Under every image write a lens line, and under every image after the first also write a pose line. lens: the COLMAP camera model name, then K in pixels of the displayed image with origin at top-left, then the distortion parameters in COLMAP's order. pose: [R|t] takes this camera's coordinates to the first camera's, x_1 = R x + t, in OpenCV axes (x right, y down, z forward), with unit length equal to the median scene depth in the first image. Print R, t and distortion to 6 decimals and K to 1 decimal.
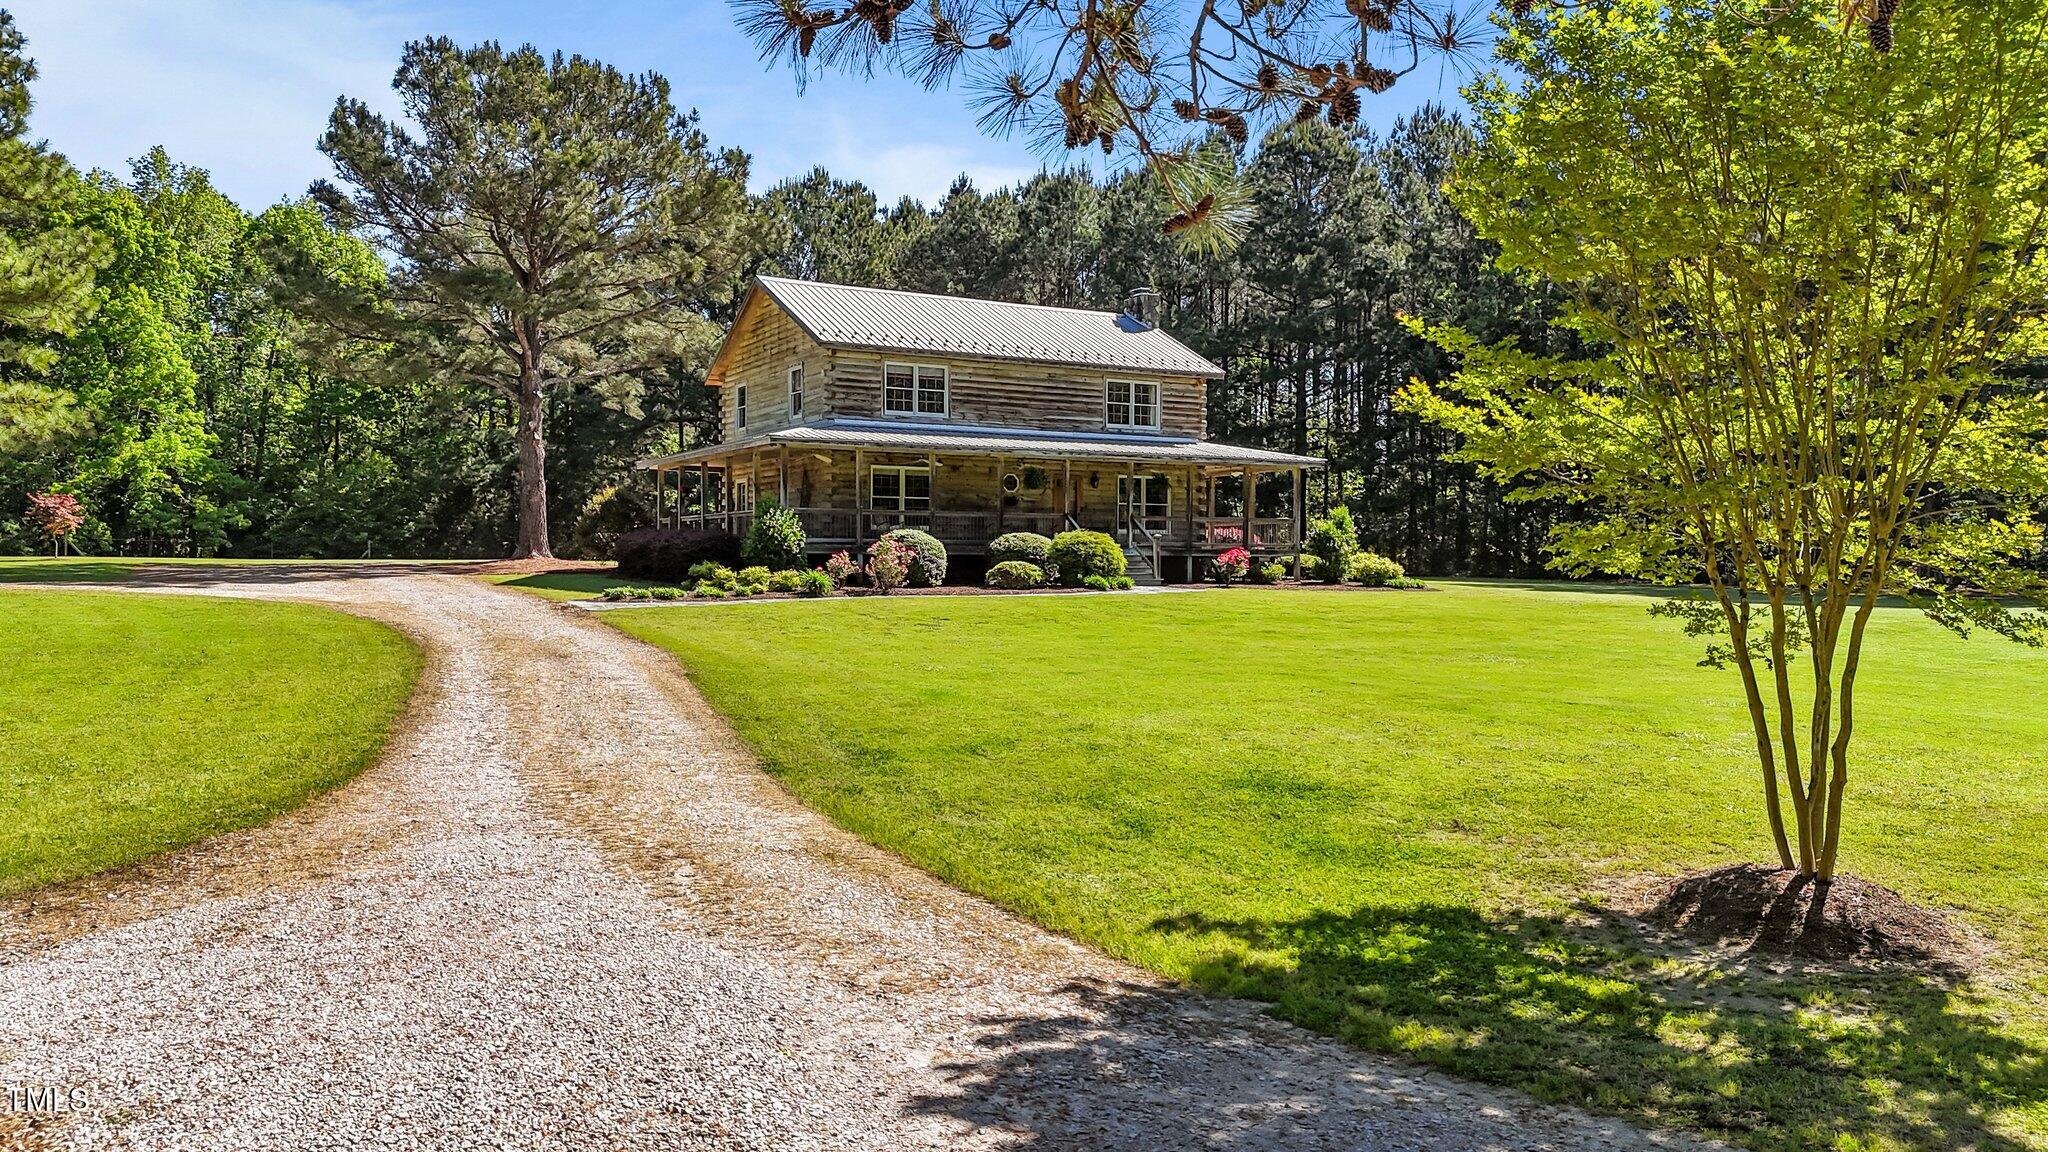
lens RADIAL K [[1488.3, 0, 1028.1], [0, 1488.3, 584.6], [0, 0, 1]] dist [0.054763, -0.050813]
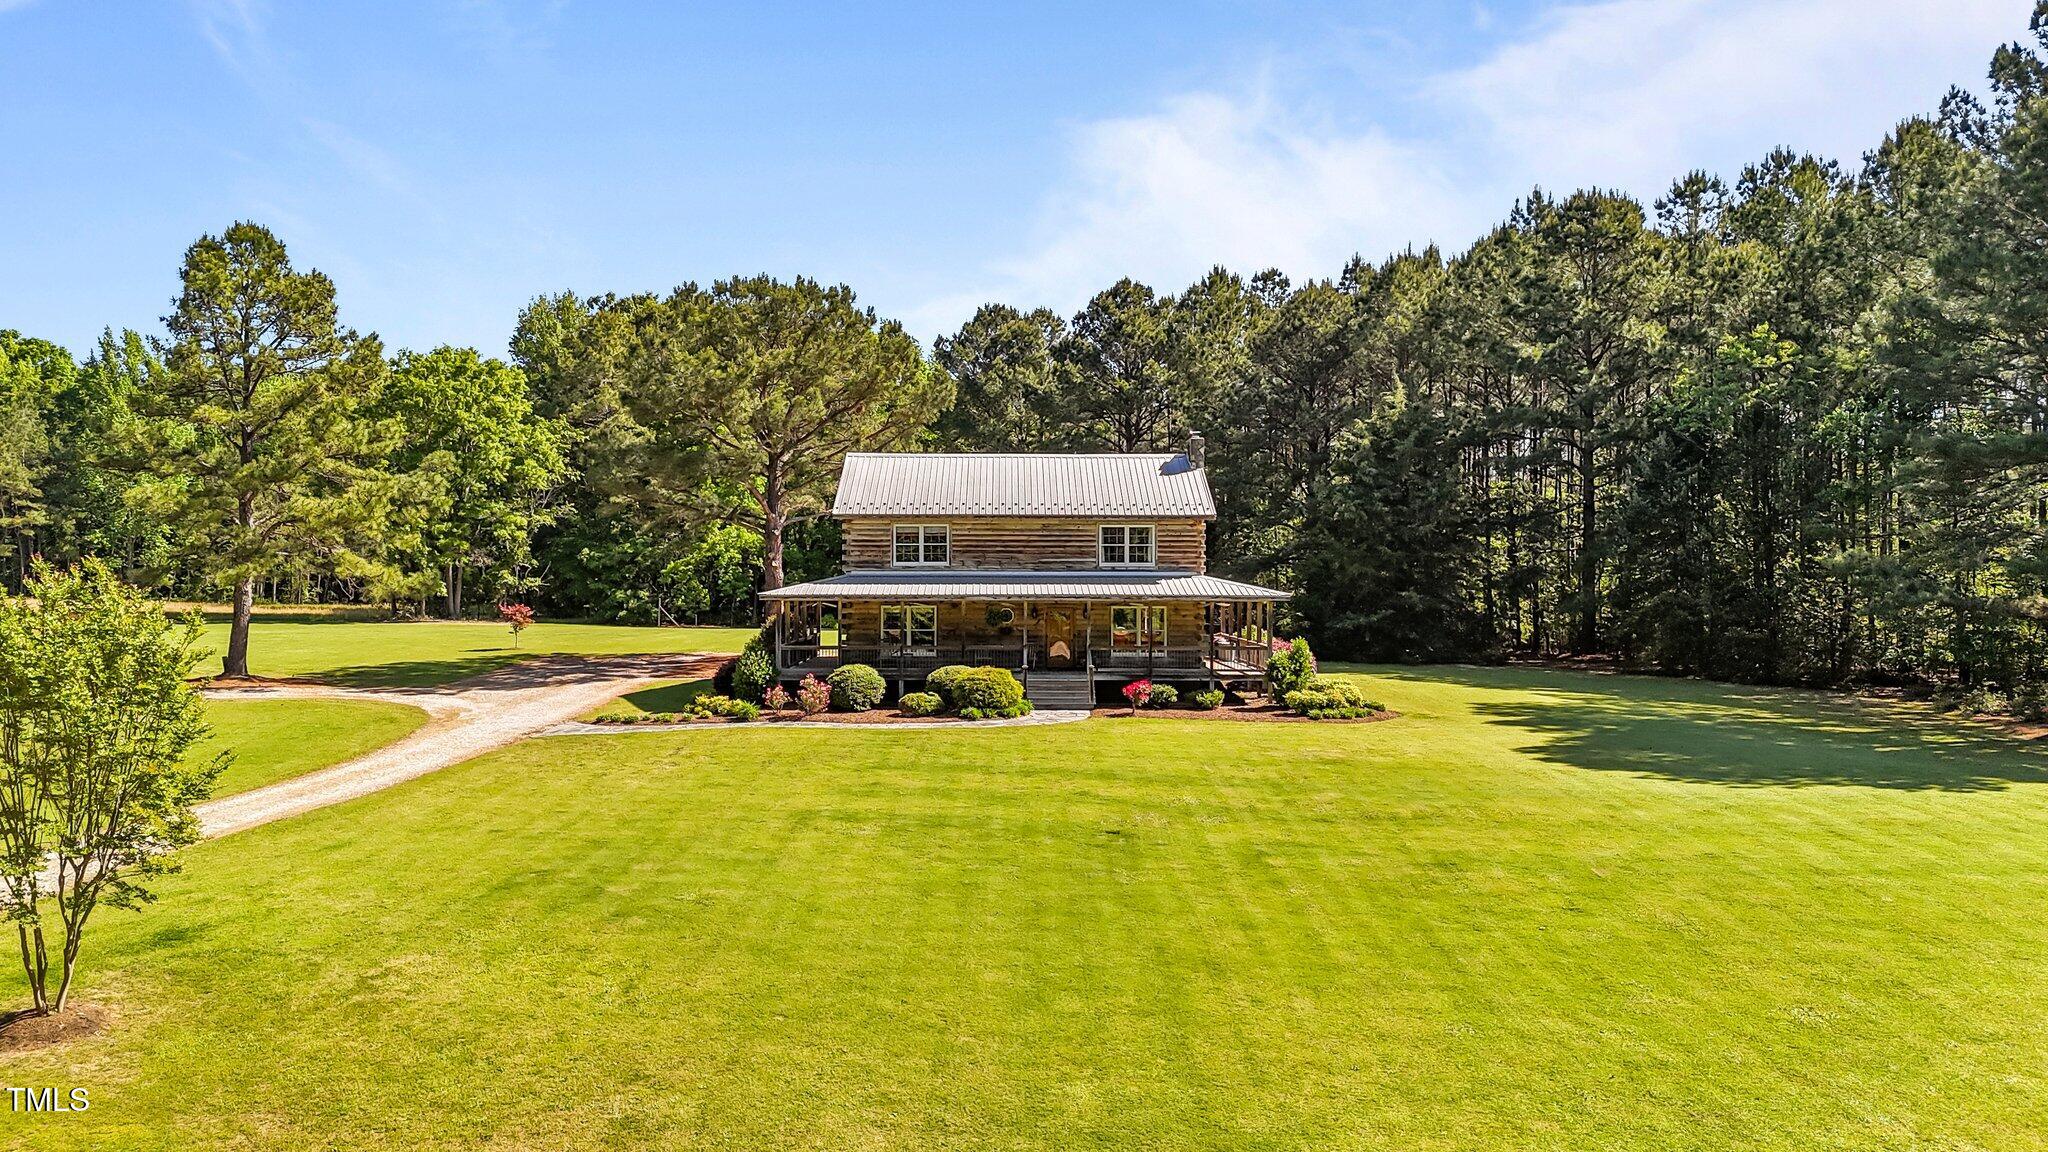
lens RADIAL K [[1488.3, 0, 1022.6], [0, 1488.3, 558.3], [0, 0, 1]] dist [0.054763, -0.050813]
pose [[0.872652, -0.002177, -0.488339, 0.572356], [-0.007039, 0.999830, -0.017036, -0.091065], [0.488293, 0.018303, 0.872488, -0.056701]]
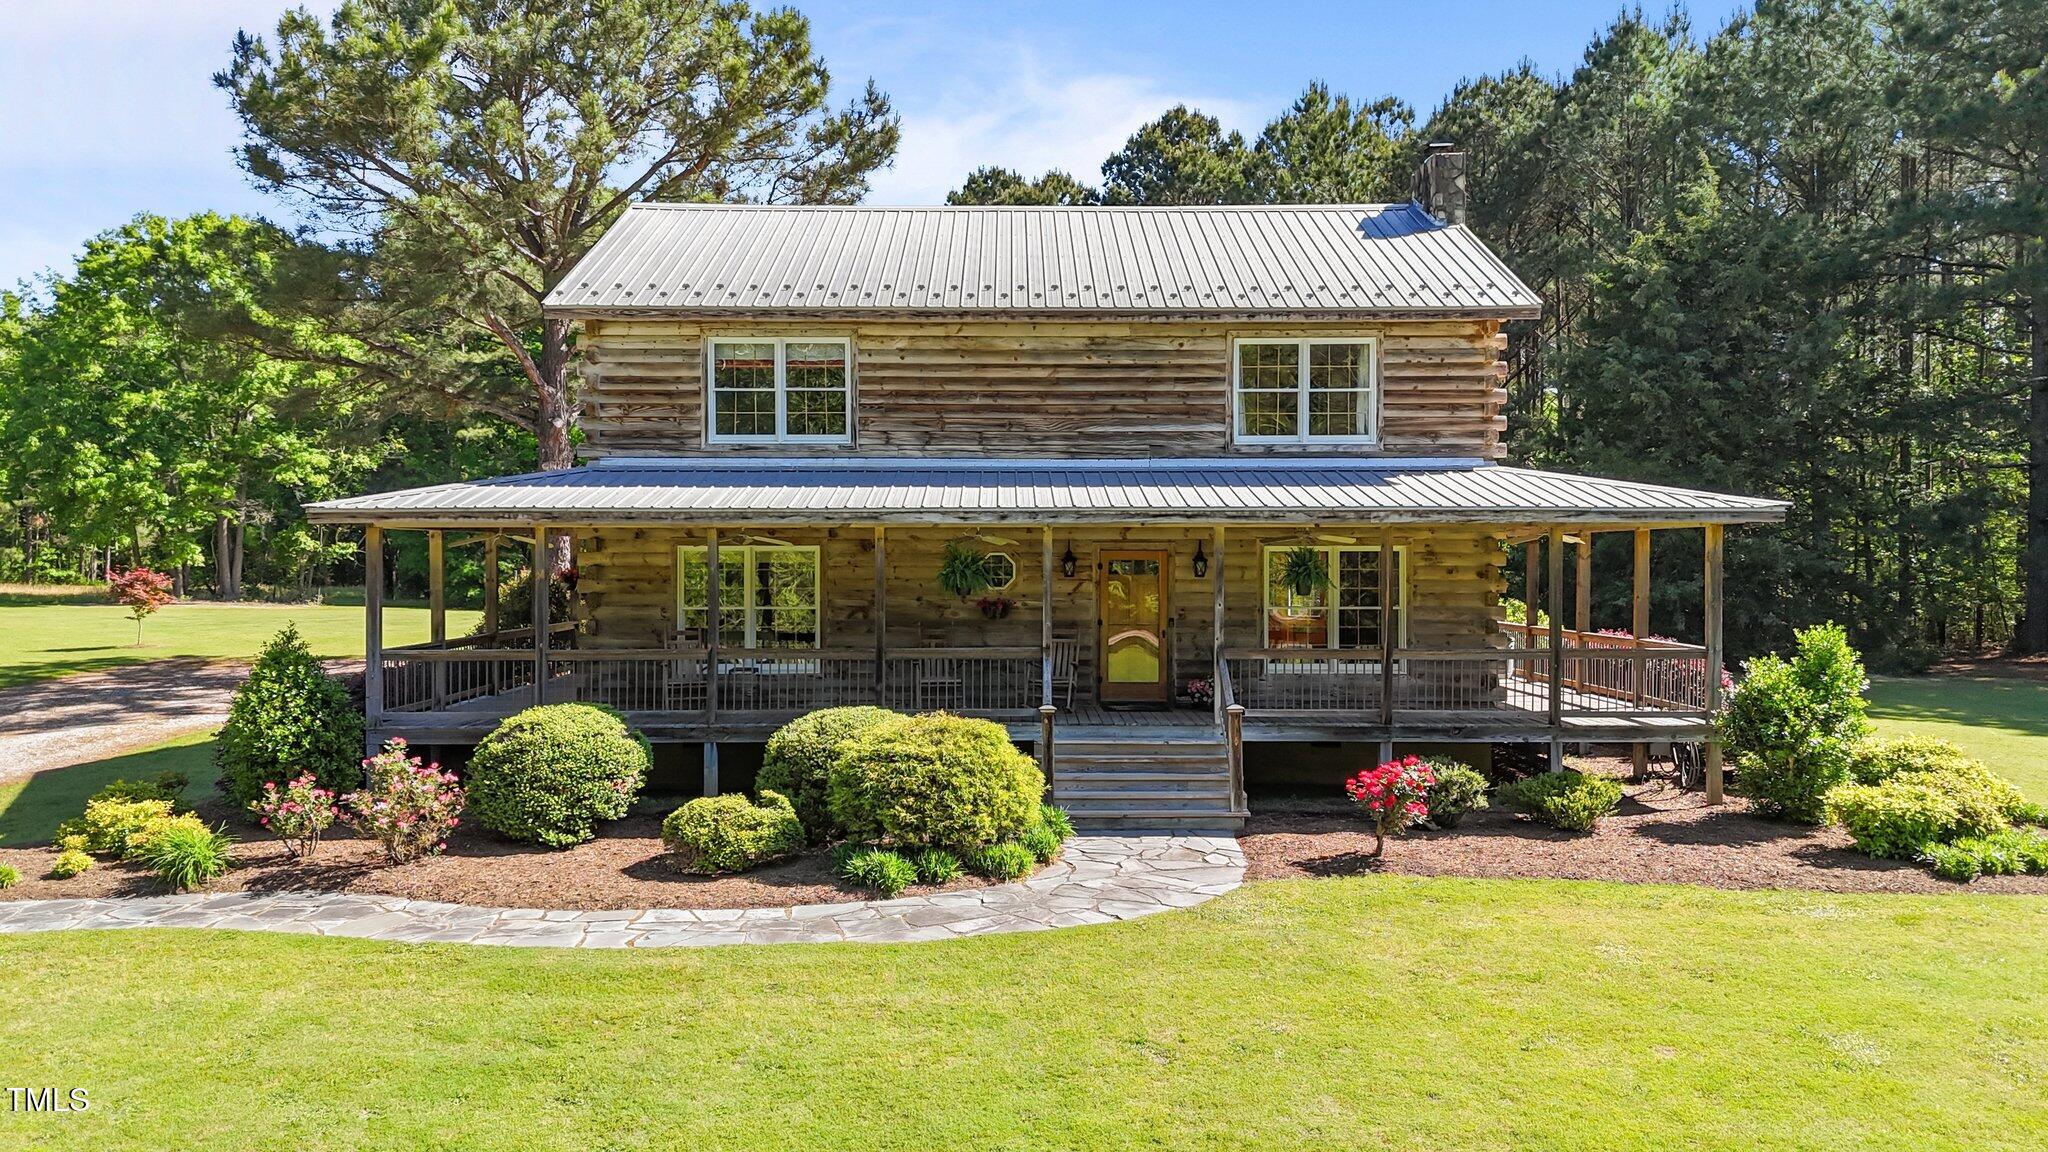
lens RADIAL K [[1488.3, 0, 1019.9], [0, 1488.3, 577.5], [0, 0, 1]] dist [0.054763, -0.050813]
pose [[0.869664, 0.006362, -0.493603, 0.222313], [-0.004561, 0.999978, 0.004853, -0.065947], [0.493623, -0.001969, 0.869674, 0.563109]]
